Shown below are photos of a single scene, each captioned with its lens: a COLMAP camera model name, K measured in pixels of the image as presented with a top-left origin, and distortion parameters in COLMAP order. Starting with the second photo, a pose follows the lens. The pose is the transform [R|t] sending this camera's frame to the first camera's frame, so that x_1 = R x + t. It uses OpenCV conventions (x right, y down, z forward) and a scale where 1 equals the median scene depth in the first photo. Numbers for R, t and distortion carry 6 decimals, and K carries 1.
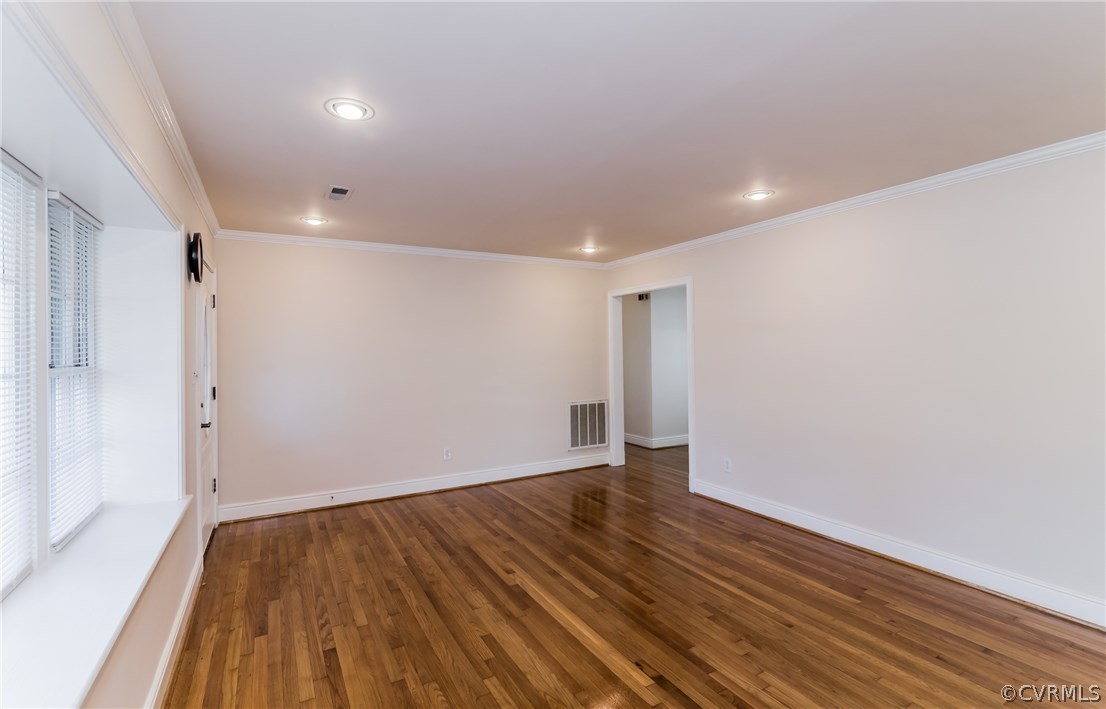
lens RADIAL K [[503.2, 0, 554.8], [0, 503.2, 349.0], [0, 0, 1]] dist [-0.001255, 0.000046]
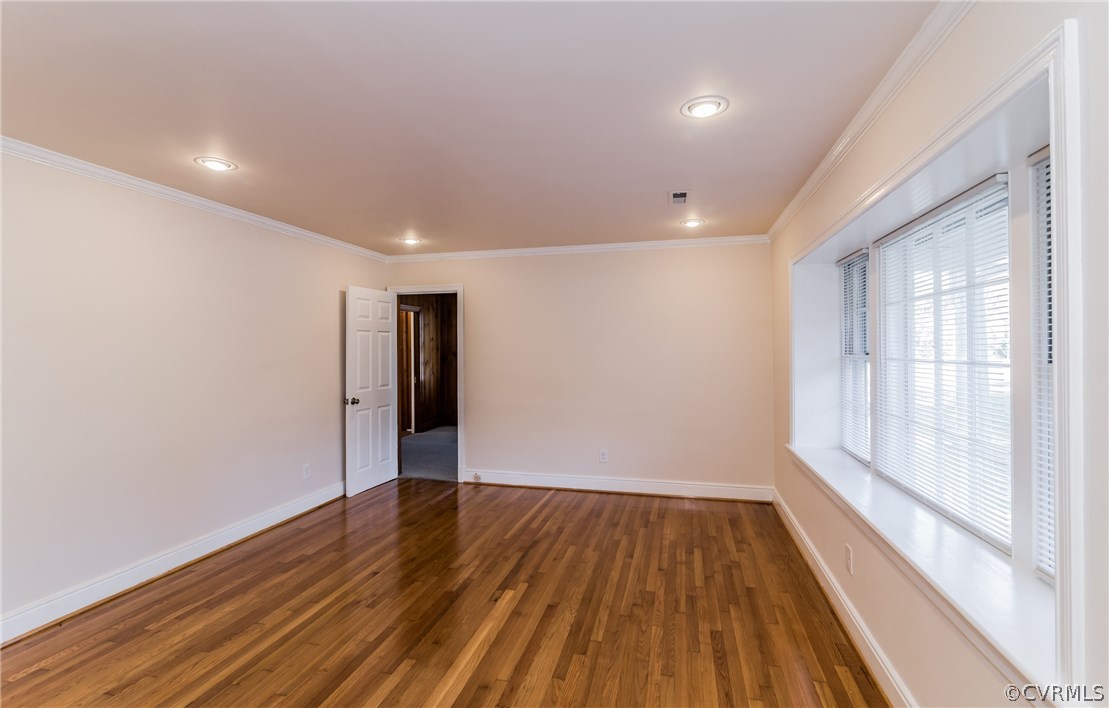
lens RADIAL K [[504.6, 0, 548.1], [0, 504.6, 350.7], [0, 0, 1]] dist [-0.001255, 0.000046]
pose [[-0.712168, 0.009929, 0.701939, -0.679408], [0.013430, 0.999910, -0.000518, 0.003600], [-0.701881, 0.009058, -0.712237, 1.491186]]
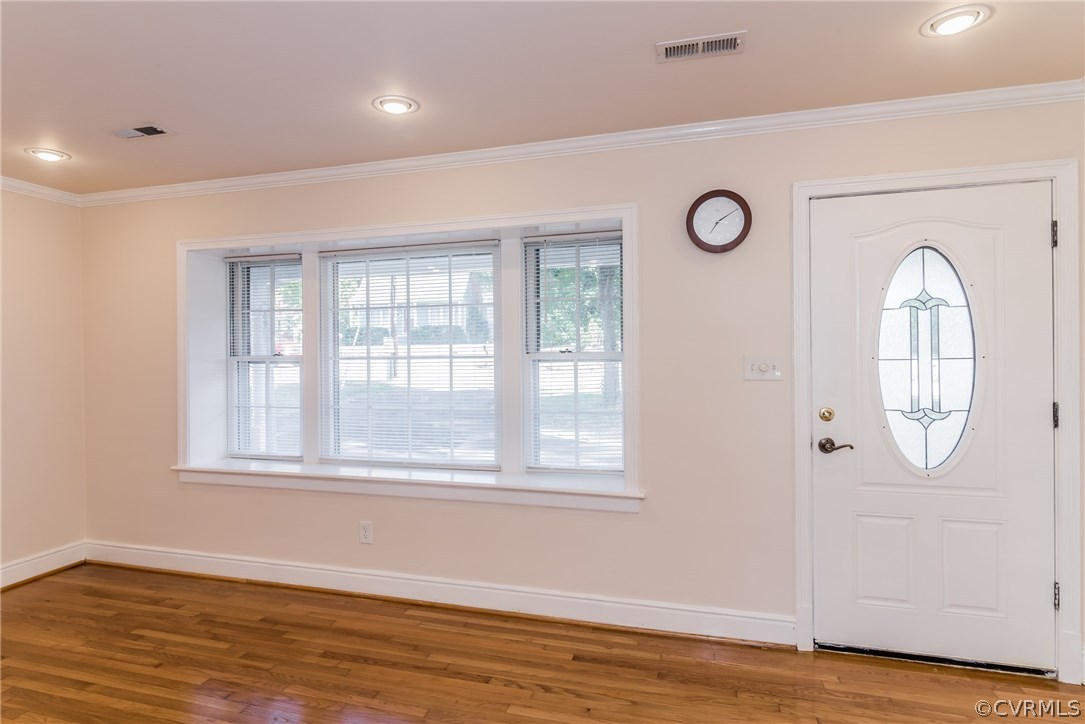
lens RADIAL K [[605.1, 0, 531.5], [0, 605.1, 356.0], [0, 0, 1]] dist [-0.003521, 0.000644]
pose [[-0.720180, 0.021710, -0.693448, 0.192523], [0.015773, 0.999764, 0.014920, 0.013490], [0.693608, -0.000192, -0.720353, 1.591594]]
